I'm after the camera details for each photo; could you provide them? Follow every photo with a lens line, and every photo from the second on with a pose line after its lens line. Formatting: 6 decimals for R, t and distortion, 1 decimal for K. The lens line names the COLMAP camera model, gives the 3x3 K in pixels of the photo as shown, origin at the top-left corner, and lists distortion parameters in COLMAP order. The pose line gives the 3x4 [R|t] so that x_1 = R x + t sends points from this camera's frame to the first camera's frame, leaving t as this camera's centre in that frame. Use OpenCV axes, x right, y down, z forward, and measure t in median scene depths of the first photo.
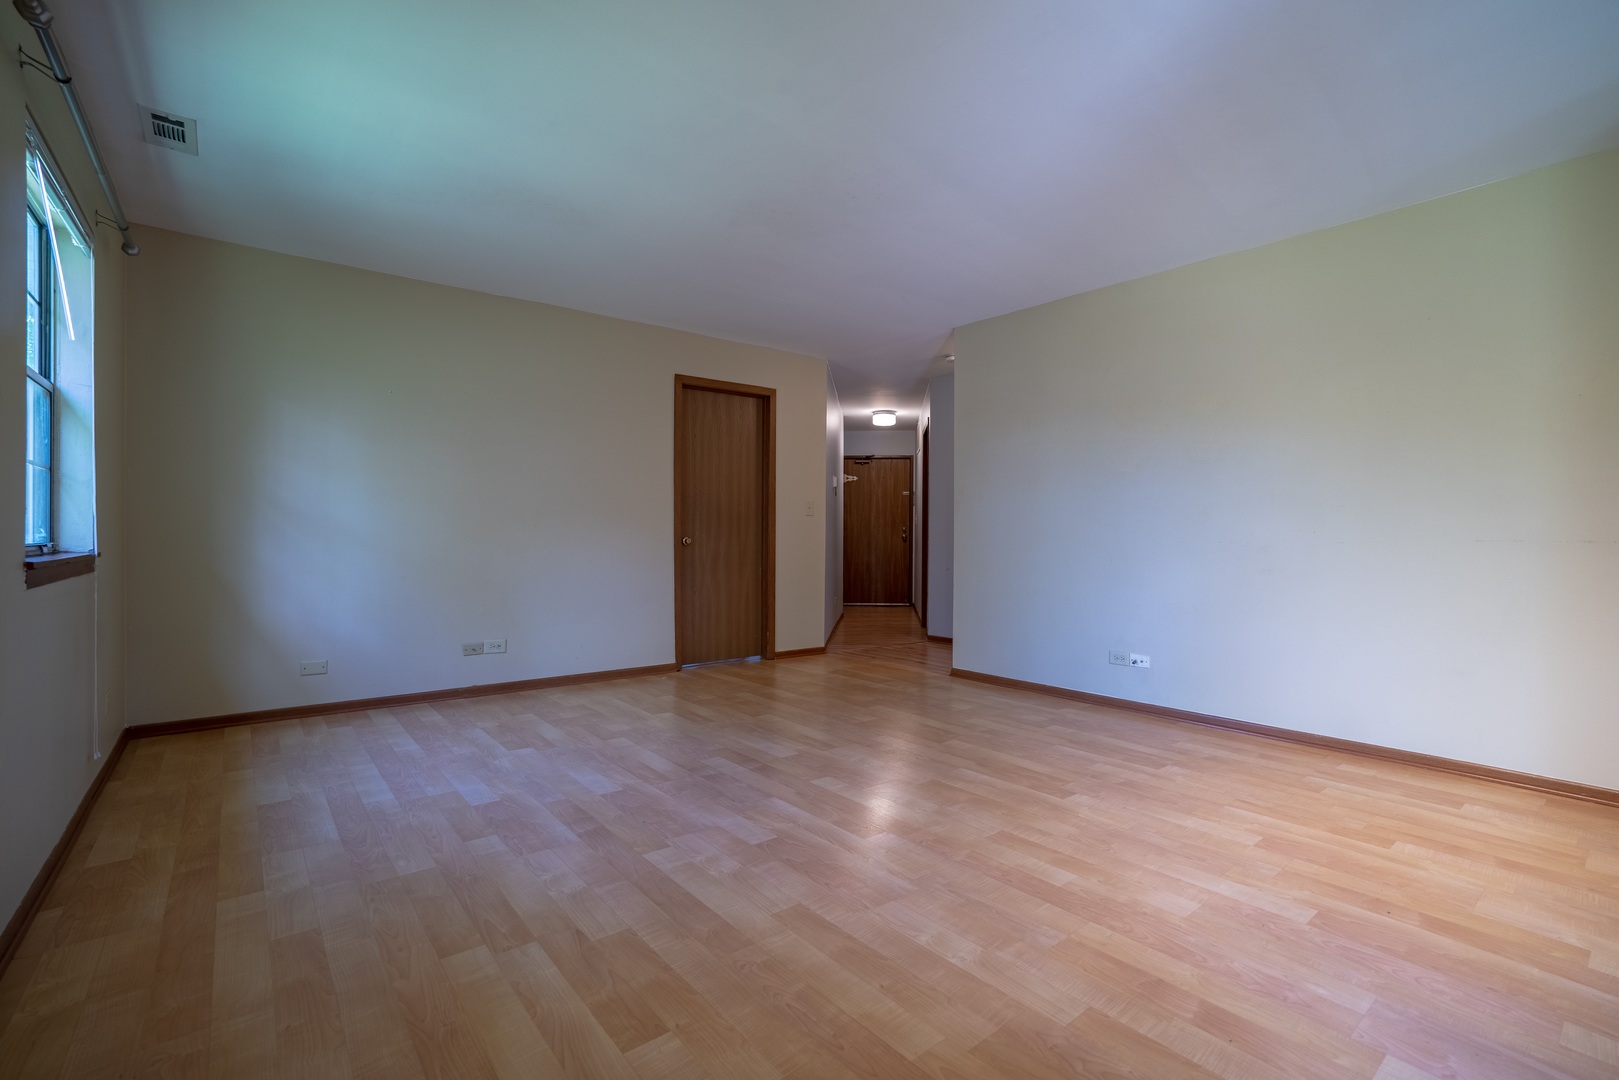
lens RADIAL K [[715.7, 0, 817.1], [0, 715.7, 542.2], [0, 0, 1]] dist [-0.047280, 0.019799]
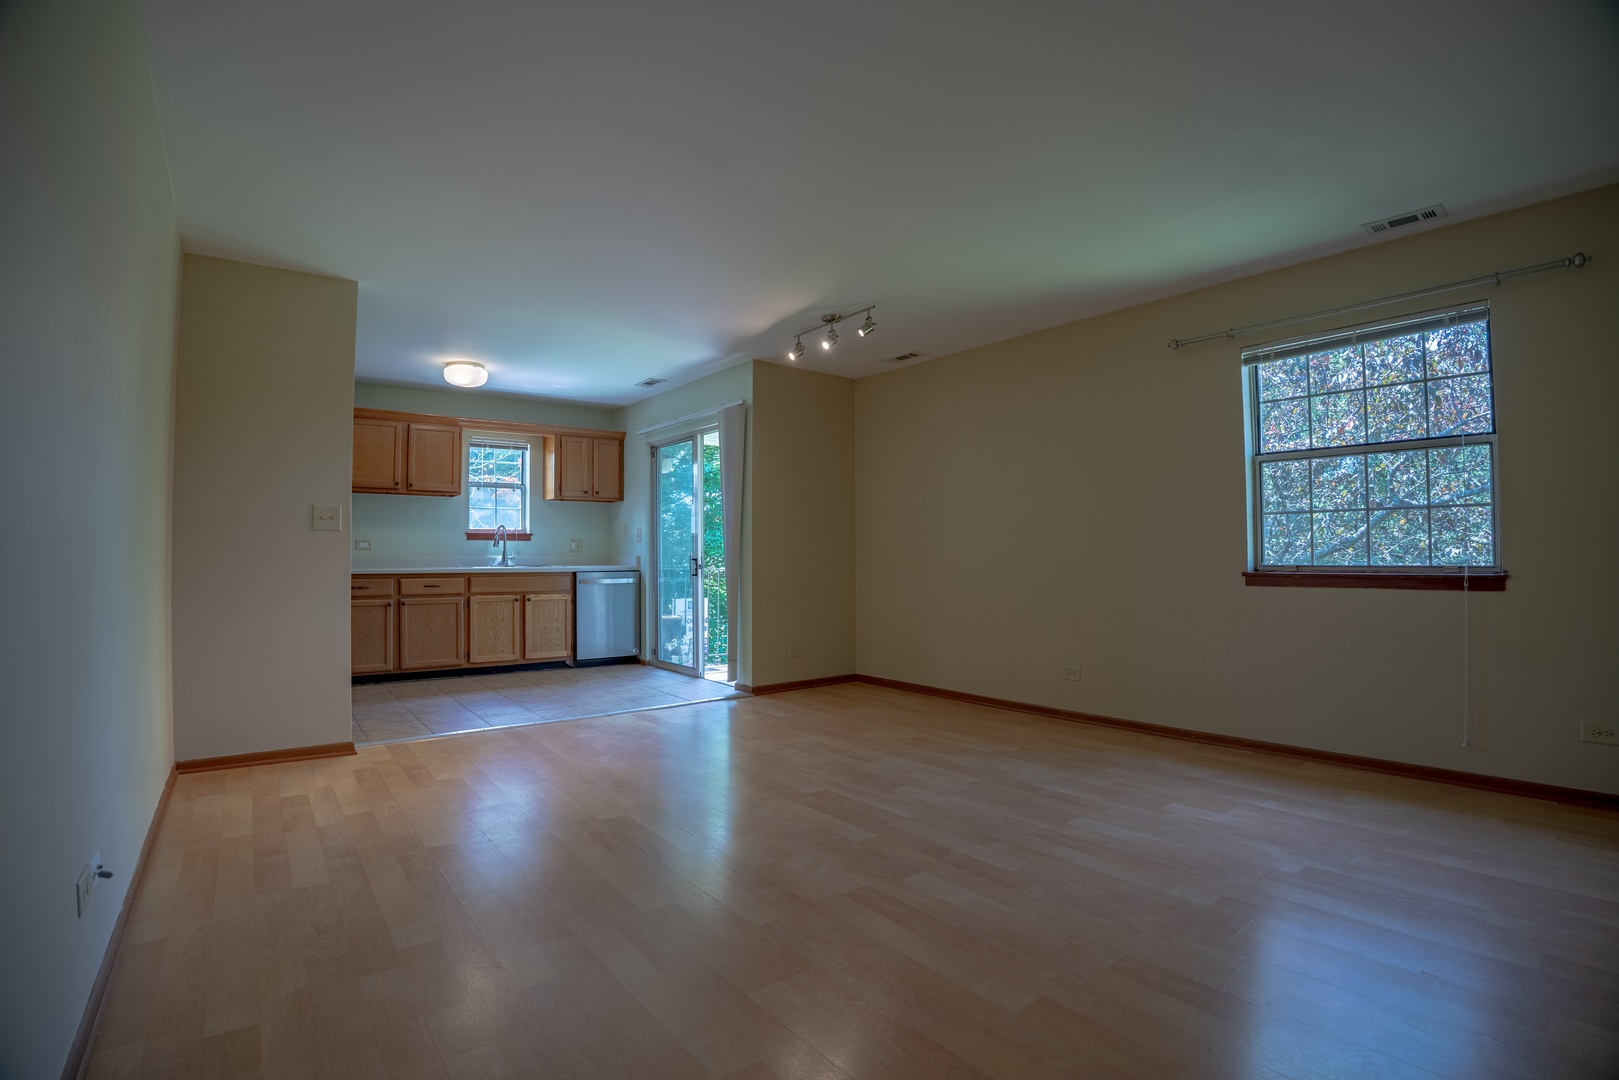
lens RADIAL K [[795.8, 0, 790.2], [0, 795.8, 539.4], [0, 0, 1]] dist [-0.090806, 0.000185]
pose [[-0.998980, -0.001351, 0.045134, 0.058138], [-0.001834, 0.999942, -0.010654, -0.027672], [-0.045117, -0.010726, -0.998924, 2.123923]]
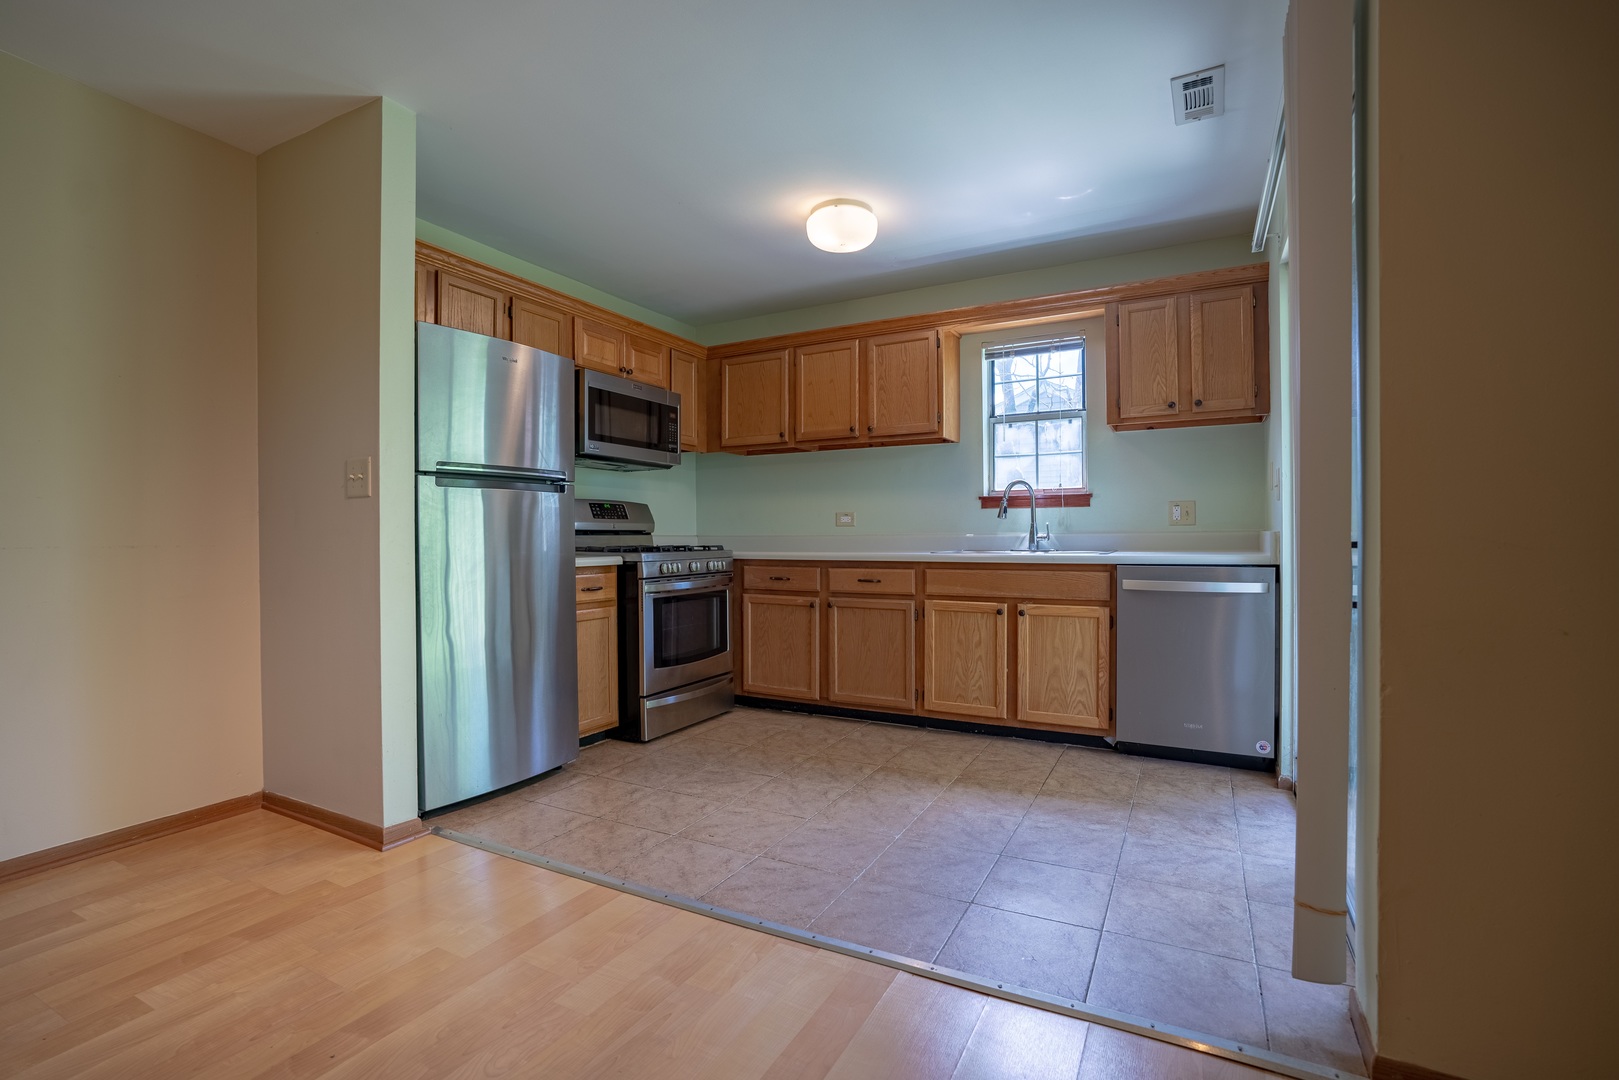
lens RADIAL K [[737.5, 0, 794.7], [0, 737.5, 542.1], [0, 0, 1]] dist [-0.039489, 0.000470]
pose [[-0.380424, -0.009544, 0.924763, -0.027855], [0.012144, 0.999809, 0.015314, -0.010081], [-0.924732, 0.017056, -0.380236, 0.560793]]
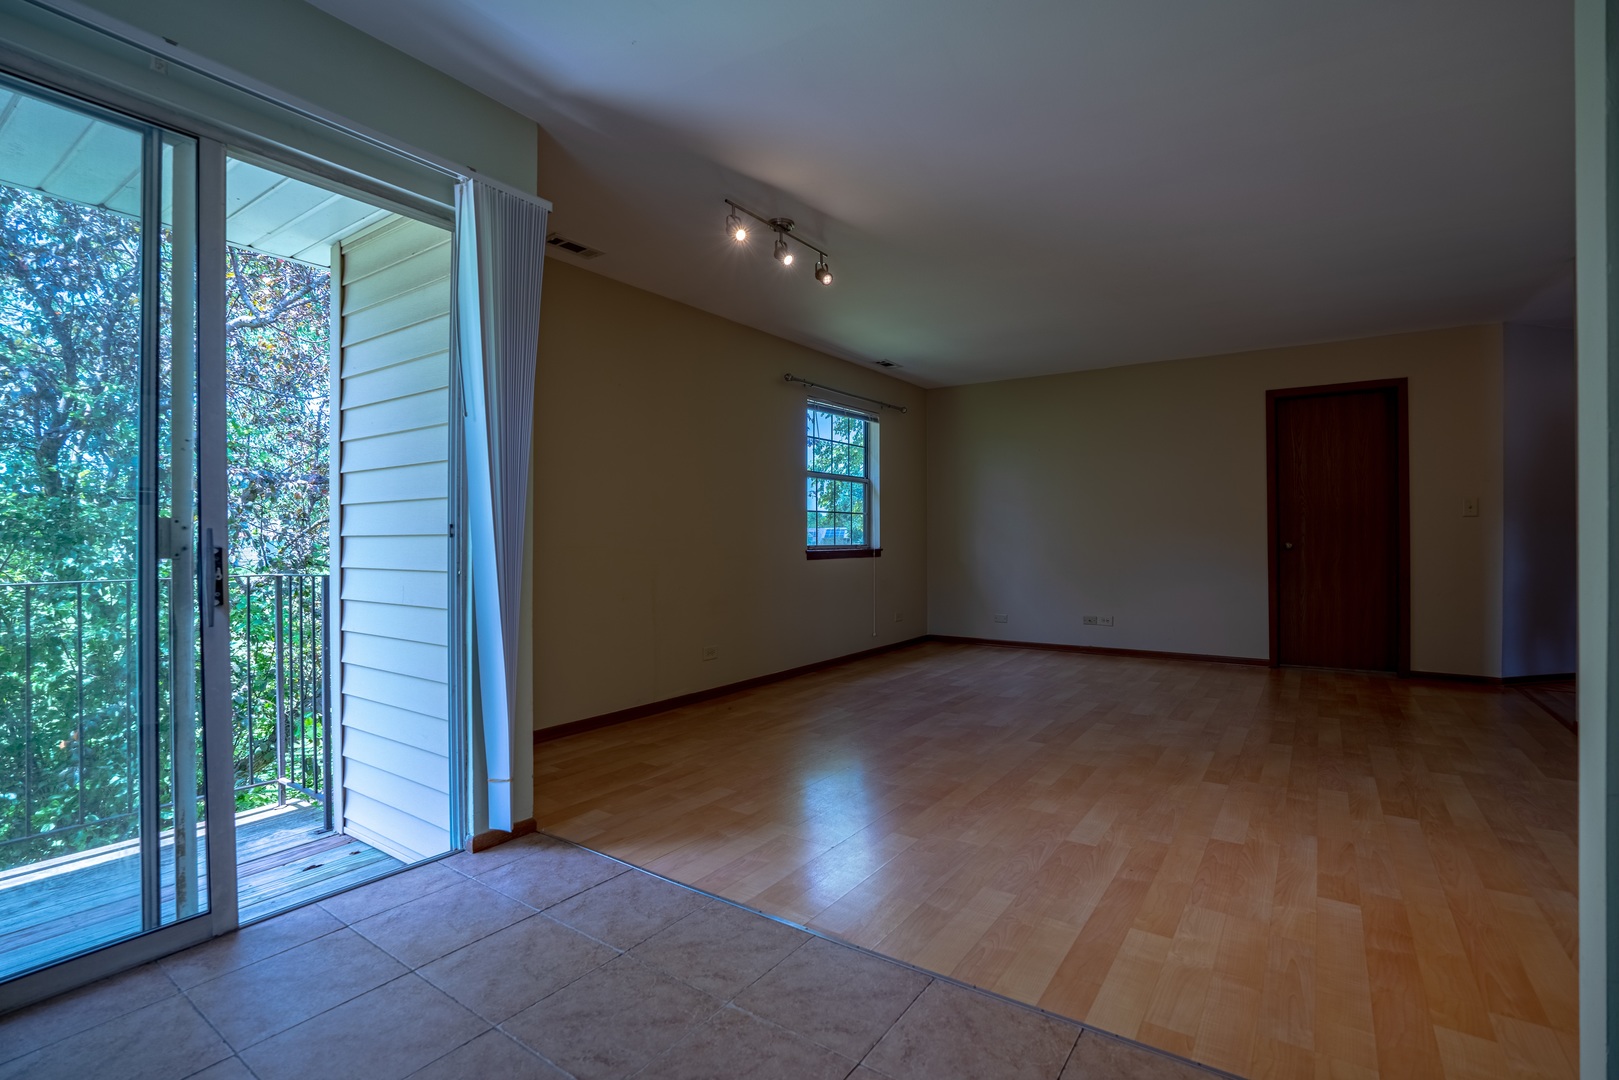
lens RADIAL K [[742.0, 0, 859.2], [0, 742.0, 537.2], [0, 0, 1]] dist [-0.063022, 0.022967]
pose [[0.324234, -0.004023, -0.945968, 1.241009], [-0.006458, 0.999958, -0.006466, -0.006442], [0.945955, 0.008206, 0.324195, 0.122568]]
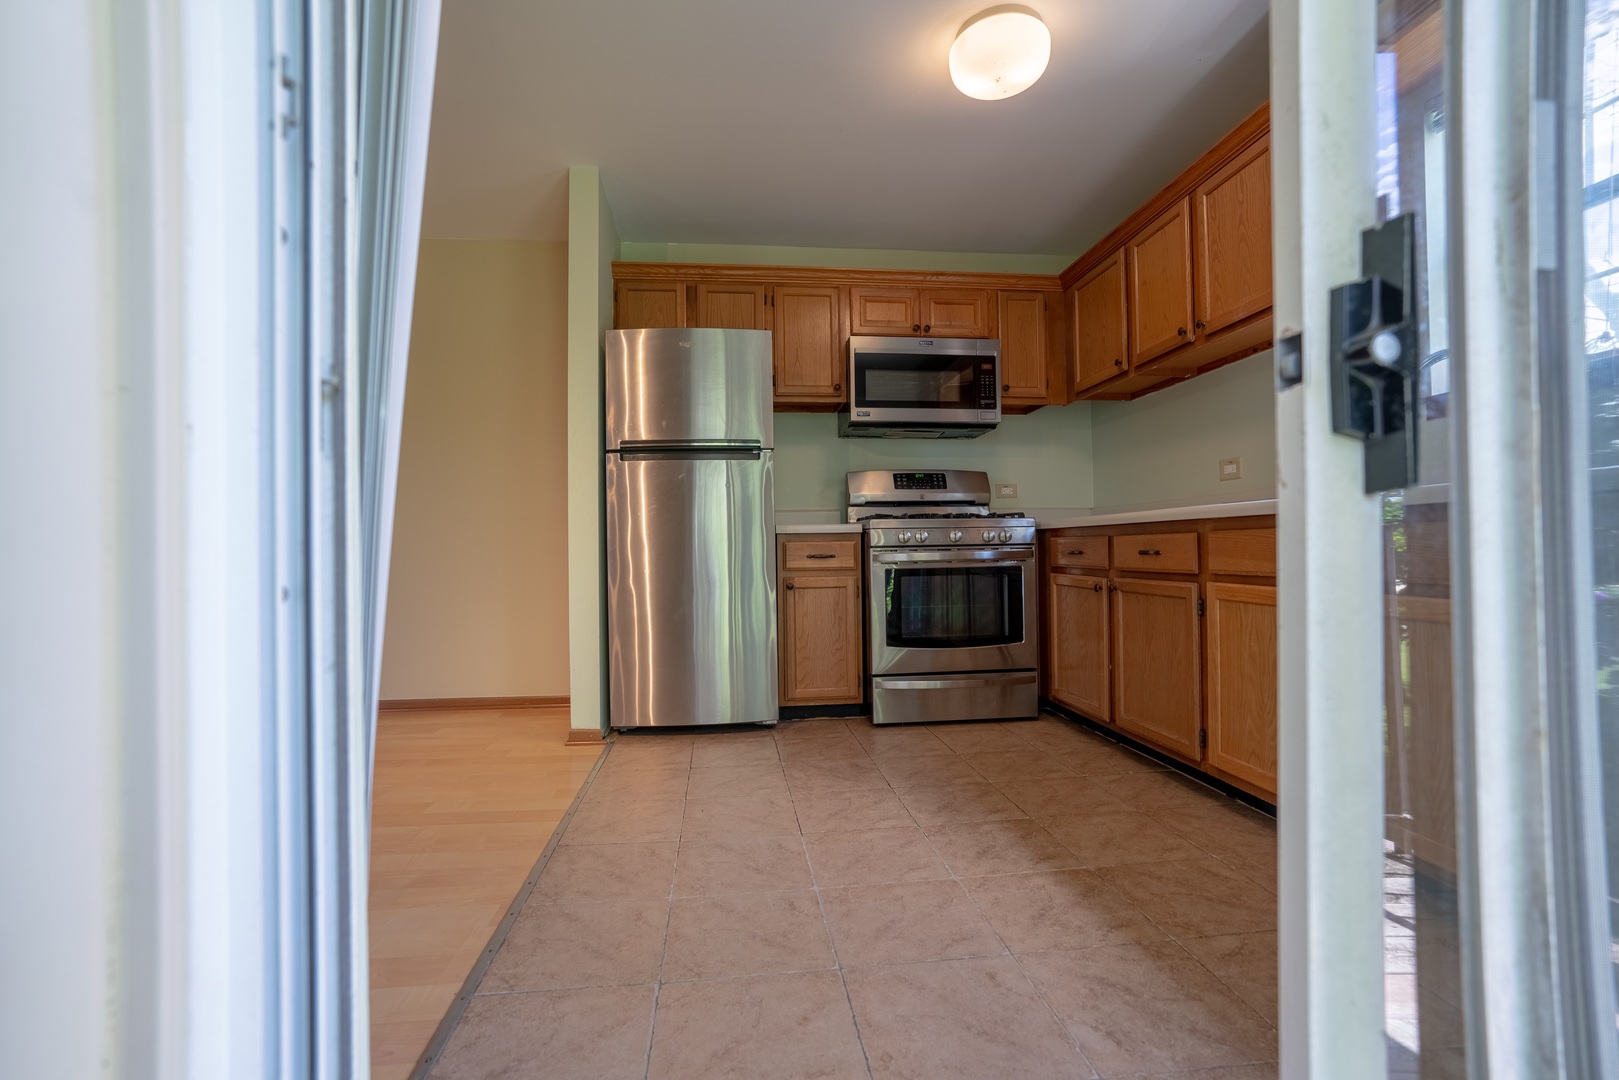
lens RADIAL K [[717.1, 0, 801.9], [0, 717.1, 538.4], [0, 0, 1]] dist [-0.026773, 0.000150]
pose [[0.536643, 0.001354, 0.843808, 0.220084], [0.022682, 0.999614, -0.016030, 0.072386], [-0.843505, 0.027742, 0.536405, -0.205075]]
